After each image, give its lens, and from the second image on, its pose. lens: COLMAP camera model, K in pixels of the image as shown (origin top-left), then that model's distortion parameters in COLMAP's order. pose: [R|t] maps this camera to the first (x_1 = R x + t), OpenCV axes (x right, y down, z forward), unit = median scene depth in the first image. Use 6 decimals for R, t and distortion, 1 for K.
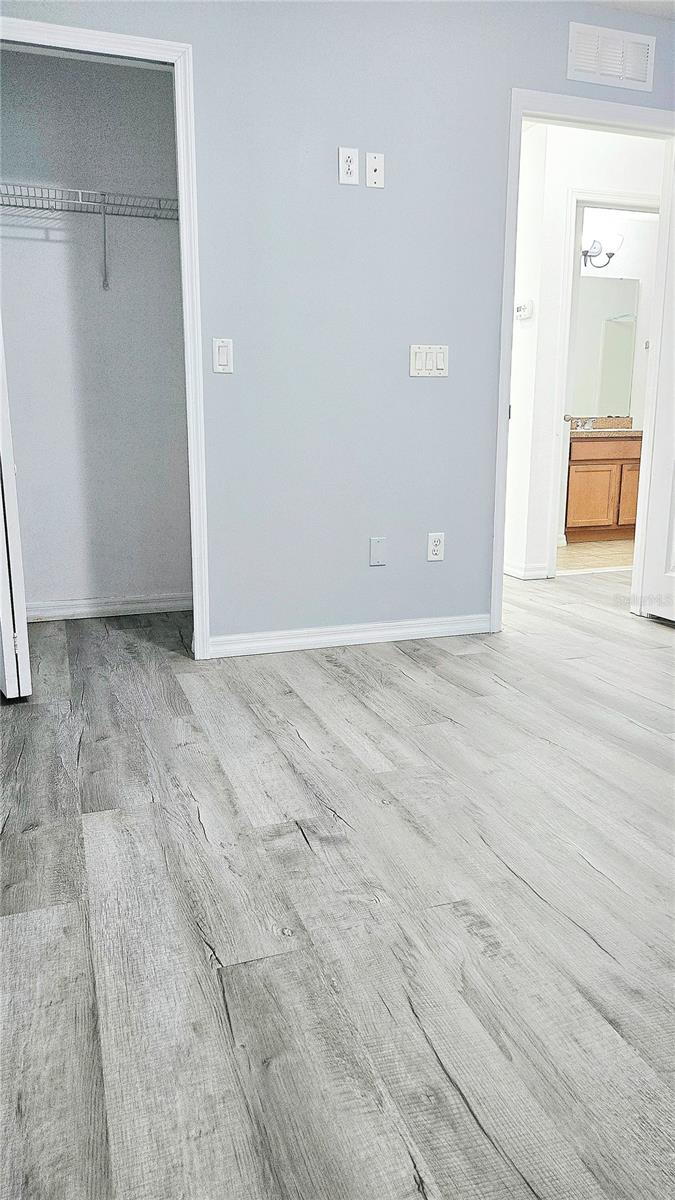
lens RADIAL K [[803.6, 0, 337.5], [0, 803.6, 600.0], [0, 0, 1]] dist [-0.004329, -0.002764]
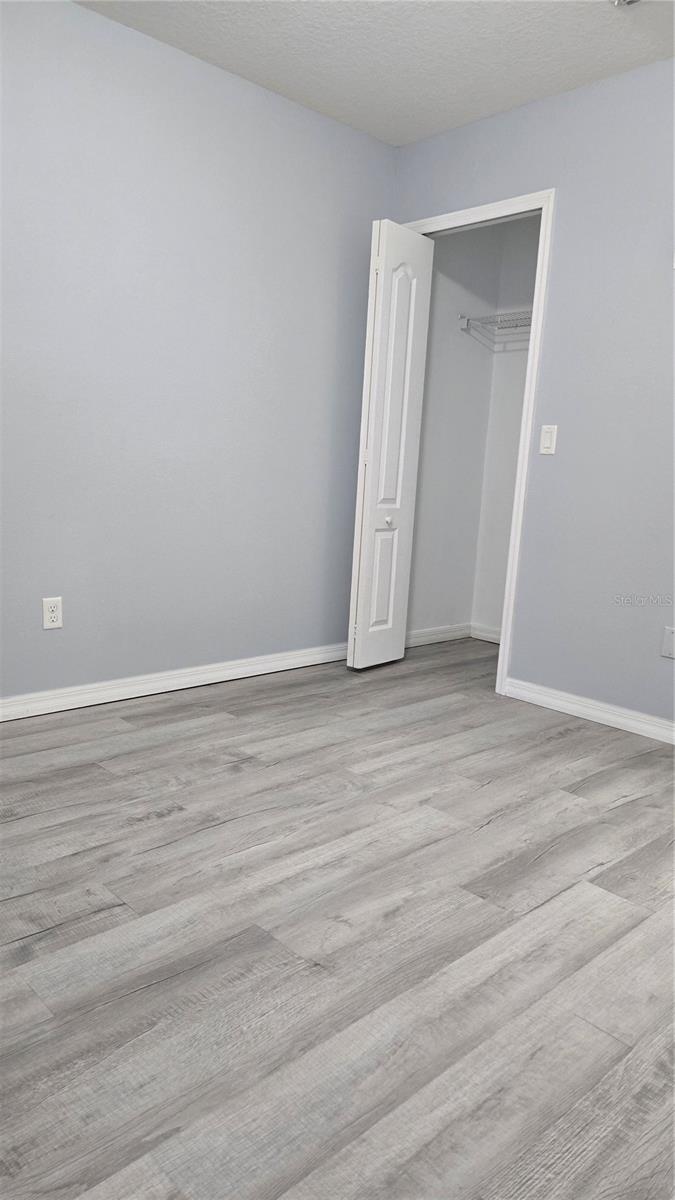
lens RADIAL K [[803.6, 0, 337.5], [0, 803.6, 600.0], [0, 0, 1]] dist [-0.004329, -0.002764]
pose [[0.411092, 0.179090, -0.893829, 1.127491], [-0.245863, 0.965959, 0.080464, -0.140703], [0.877813, 0.186681, 0.441130, 0.378268]]
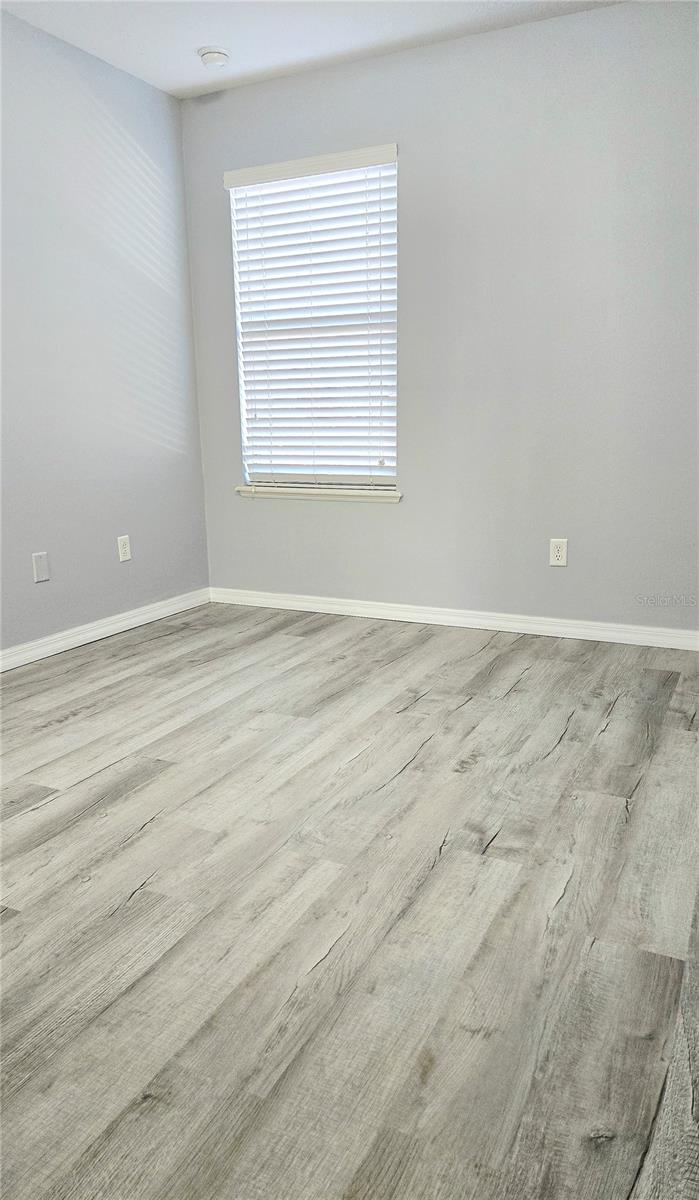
lens RADIAL K [[836.3, 0, 362.3], [0, 836.3, 599.8], [0, 0, 1]] dist [-0.001146, -0.007047]
pose [[-0.709150, -0.133688, 0.692267, -0.555444], [0.166797, 0.922177, 0.348952, -0.363542], [-0.685044, 0.362928, -0.631663, 1.454601]]
